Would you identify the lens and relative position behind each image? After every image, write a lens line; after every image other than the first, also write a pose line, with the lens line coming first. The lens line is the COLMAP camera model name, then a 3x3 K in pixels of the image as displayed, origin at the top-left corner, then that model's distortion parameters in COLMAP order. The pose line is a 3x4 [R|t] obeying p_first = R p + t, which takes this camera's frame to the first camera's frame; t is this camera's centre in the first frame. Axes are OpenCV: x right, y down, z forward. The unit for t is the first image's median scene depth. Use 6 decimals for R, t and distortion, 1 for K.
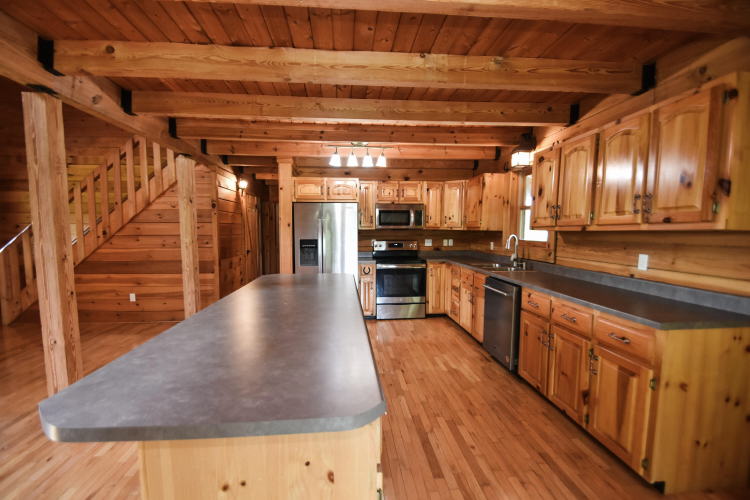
lens RADIAL K [[334.7, 0, 372.3], [0, 334.7, 259.1], [0, 0, 1]] dist [0.013056, -0.018606]
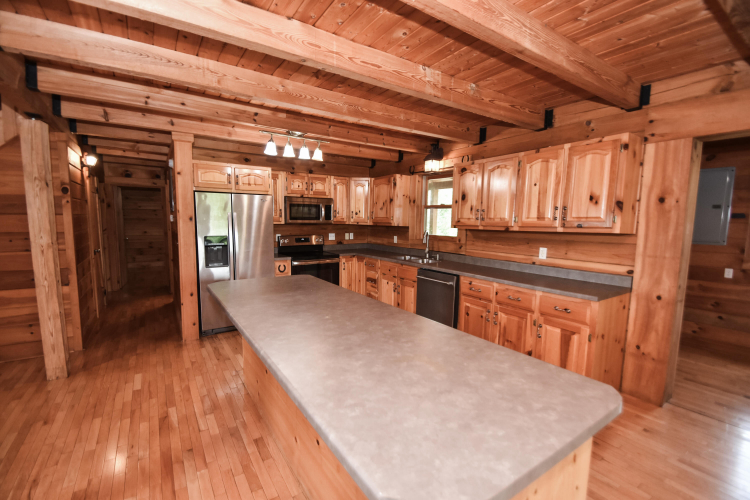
lens RADIAL K [[334.7, 0, 372.3], [0, 334.7, 259.1], [0, 0, 1]] dist [0.013056, -0.018606]
pose [[0.870585, -0.046700, 0.489798, -0.321363], [0.029396, 0.998644, 0.042968, -0.030300], [-0.491140, -0.023009, 0.870777, 0.080956]]
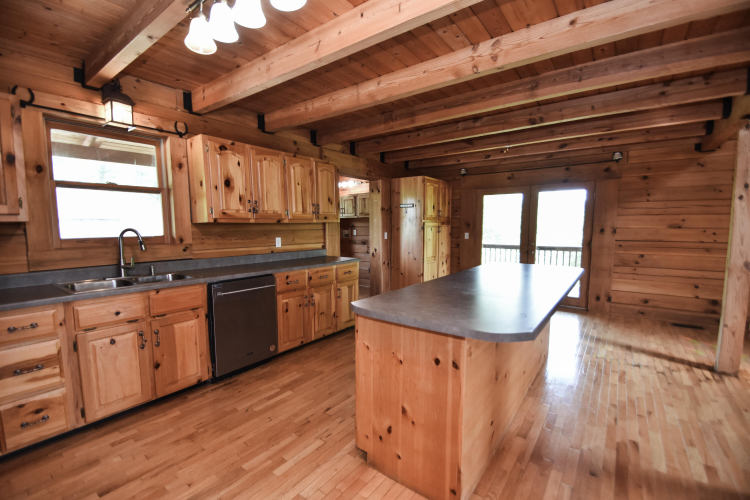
lens RADIAL K [[326.8, 0, 372.7], [0, 326.8, 258.1], [0, 0, 1]] dist [0.001708, -0.010363]
pose [[-0.750351, -0.067086, 0.657626, -0.375223], [0.057836, 0.984359, 0.166408, -0.097487], [-0.658504, 0.162899, -0.734735, 1.197350]]
